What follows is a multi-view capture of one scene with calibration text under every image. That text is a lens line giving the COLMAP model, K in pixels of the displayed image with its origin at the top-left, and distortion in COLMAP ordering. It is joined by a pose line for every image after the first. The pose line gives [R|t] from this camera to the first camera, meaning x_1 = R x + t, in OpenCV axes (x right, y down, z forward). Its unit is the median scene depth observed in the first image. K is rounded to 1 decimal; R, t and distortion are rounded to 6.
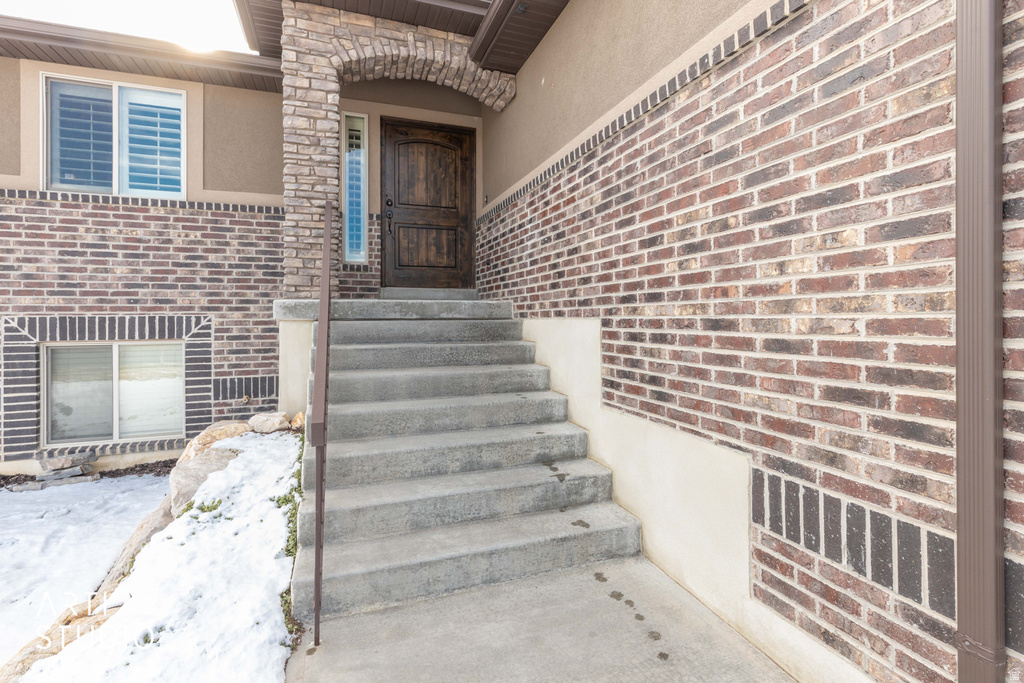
lens RADIAL K [[469.9, 0, 509.8], [0, 469.9, 312.6], [0, 0, 1]] dist [0.003212, -0.001122]
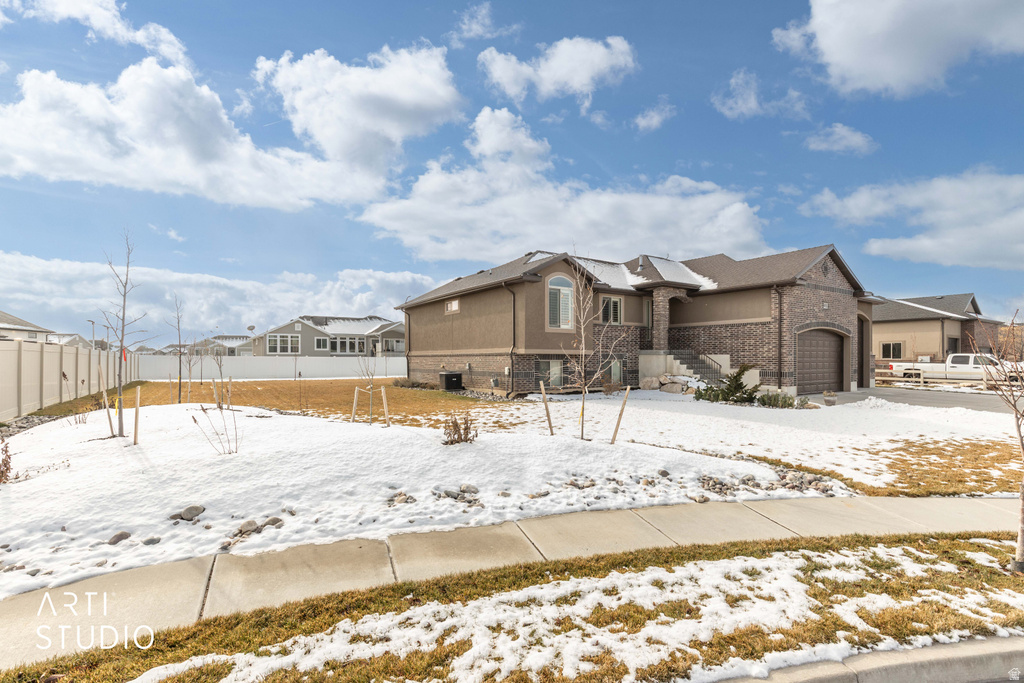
lens RADIAL K [[469.9, 0, 512.2], [0, 469.9, 341.3], [0, 0, 1]] dist [0.003212, -0.001122]
pose [[0.970915, 0.011114, 0.239166, -2.740666], [-0.006566, 0.999782, -0.019806, -0.012458], [-0.239334, 0.017660, 0.970777, -2.909164]]
